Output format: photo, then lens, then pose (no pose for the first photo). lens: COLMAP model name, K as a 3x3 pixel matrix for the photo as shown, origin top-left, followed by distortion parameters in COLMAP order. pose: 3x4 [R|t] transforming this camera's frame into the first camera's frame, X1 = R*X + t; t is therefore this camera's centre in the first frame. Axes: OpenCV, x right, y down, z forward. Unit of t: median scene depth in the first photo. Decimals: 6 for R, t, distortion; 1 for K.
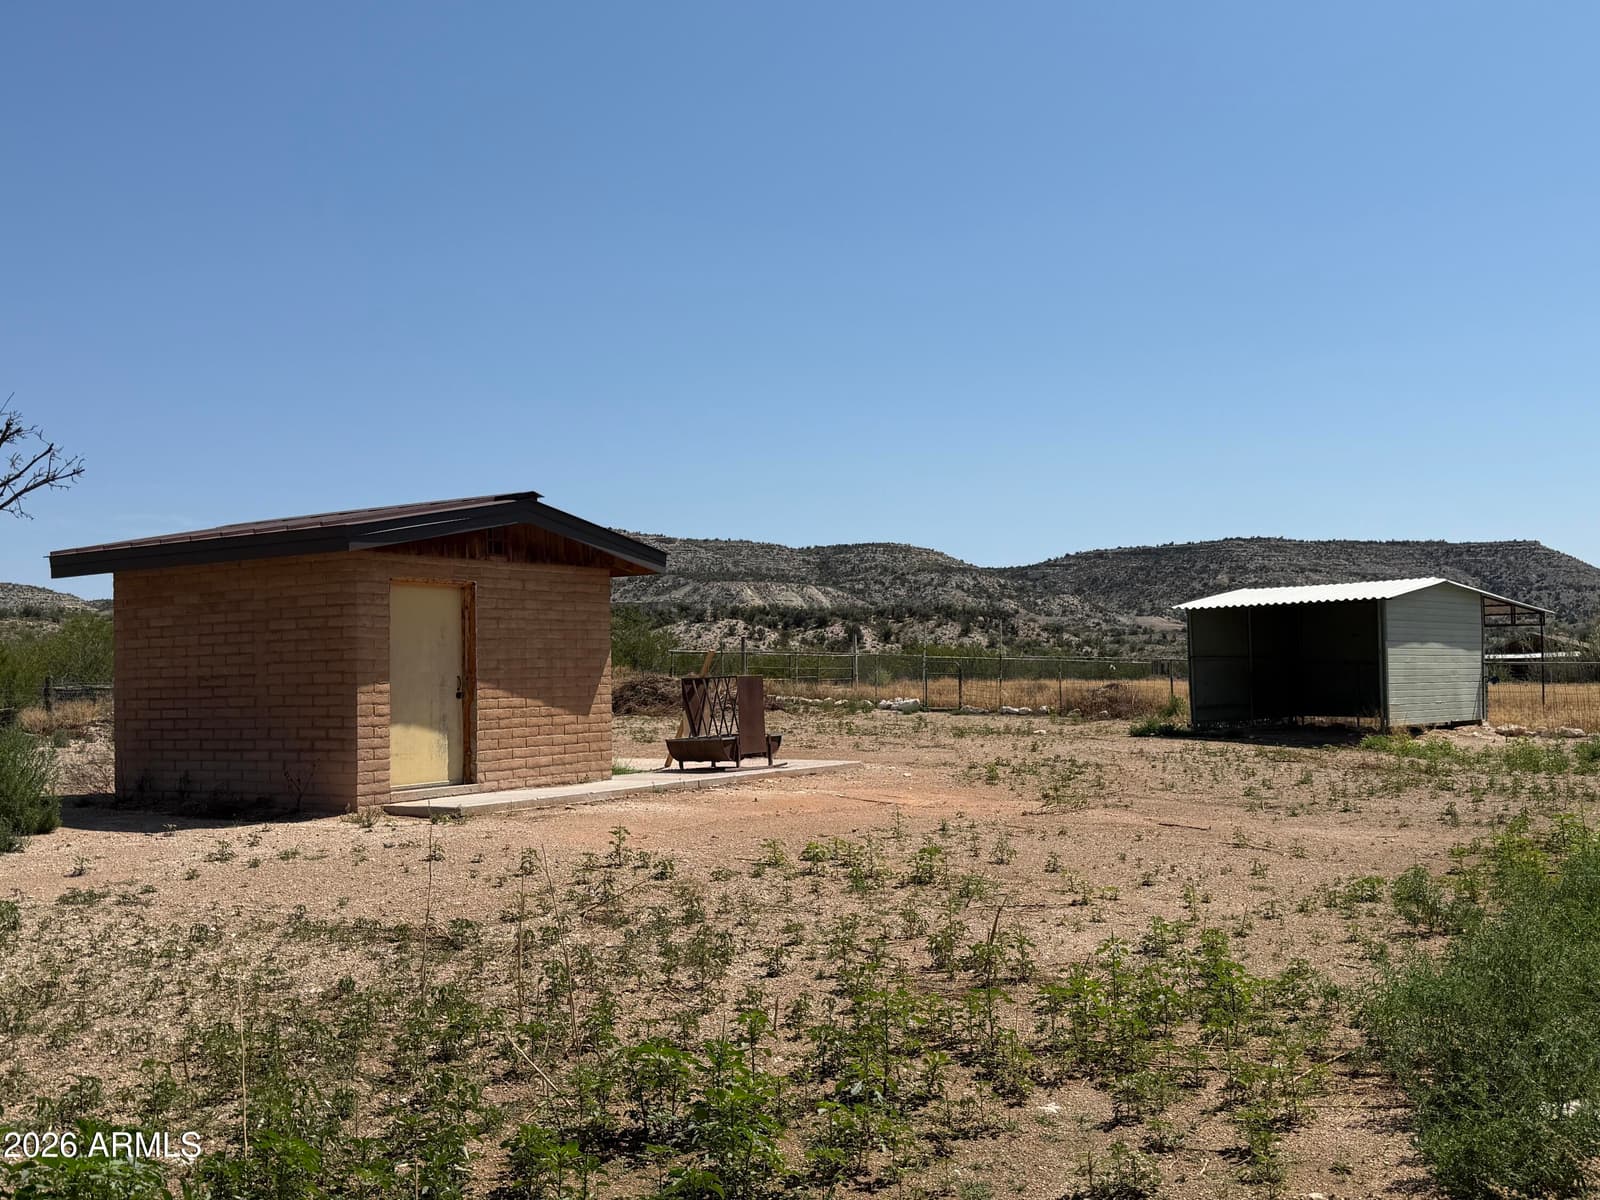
lens RADIAL K [[1479.6, 0, 800.0], [0, 1479.6, 600.0], [0, 0, 1]] dist [0.164353, -0.353595]
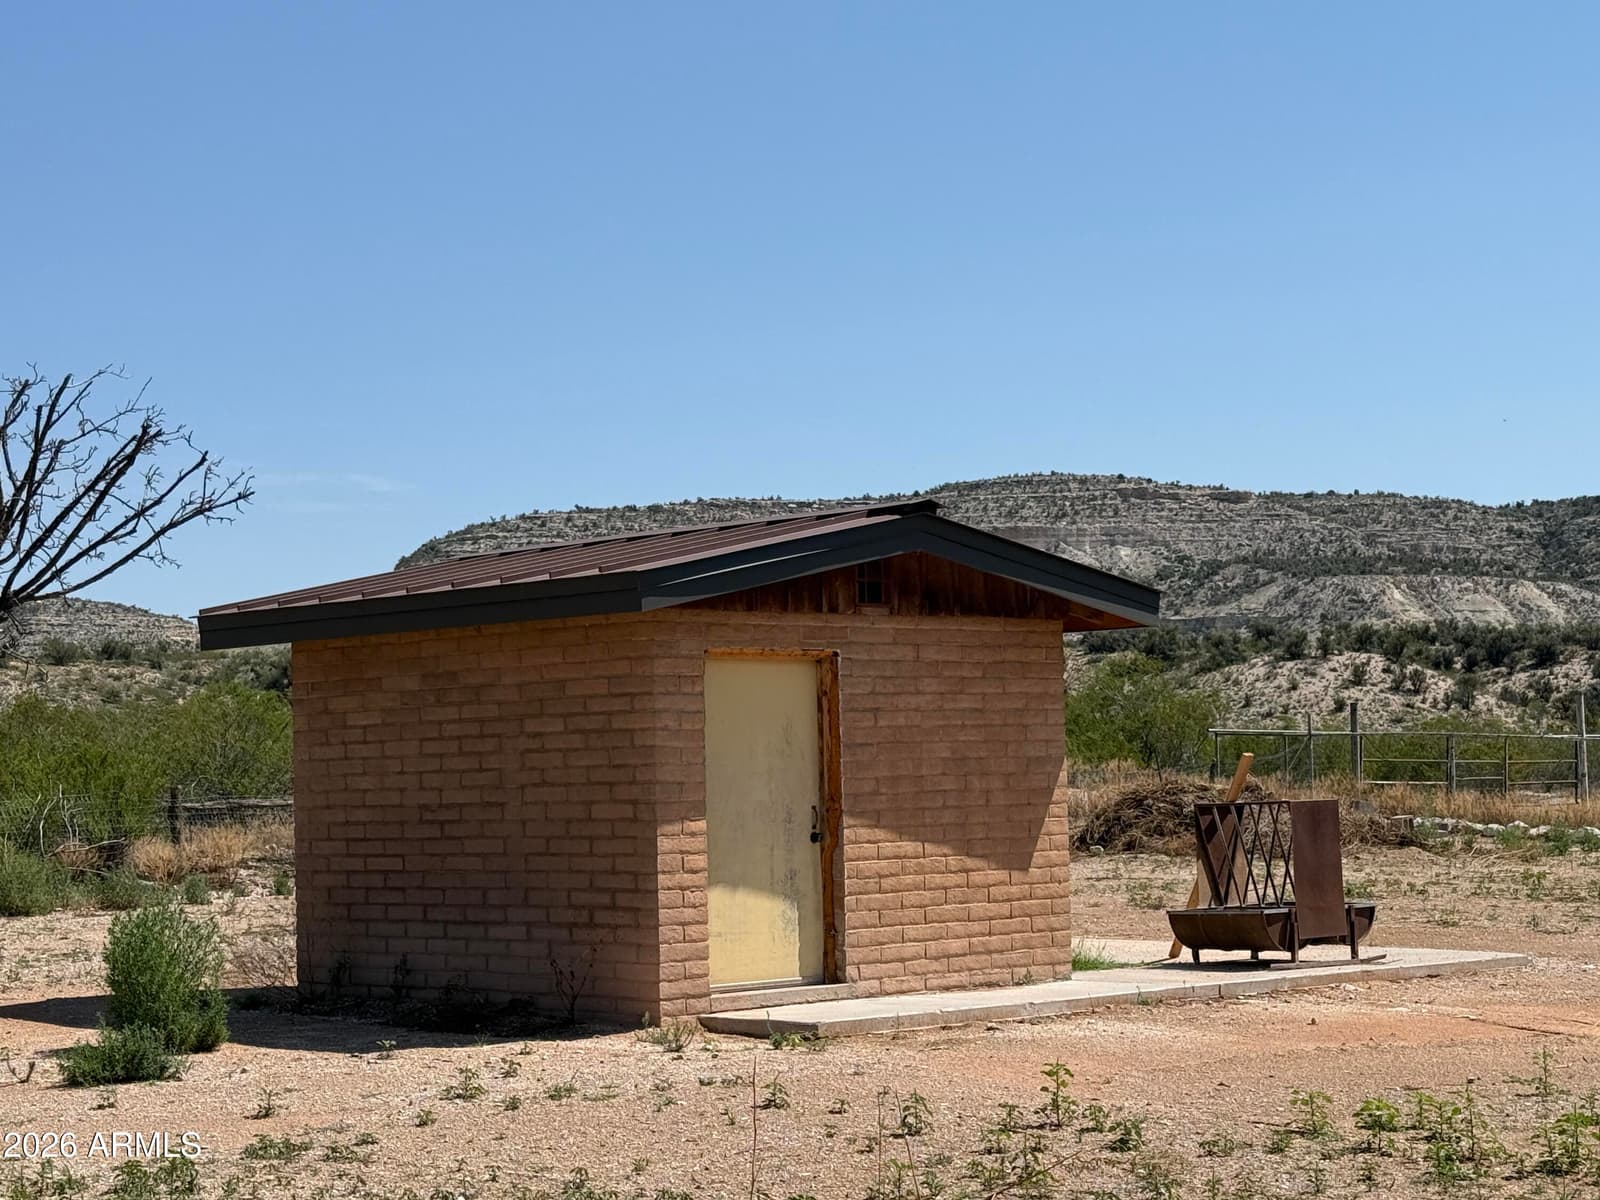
lens RADIAL K [[2886.7, 0, 838.3], [0, 2886.7, 599.2], [0, 0, 1]] dist [0.147894, -0.104426]
pose [[0.974377, -0.013878, -0.224493, 0.047808], [0.012964, 0.999901, -0.005542, -0.027160], [0.224547, 0.002490, 0.974460, -0.151924]]
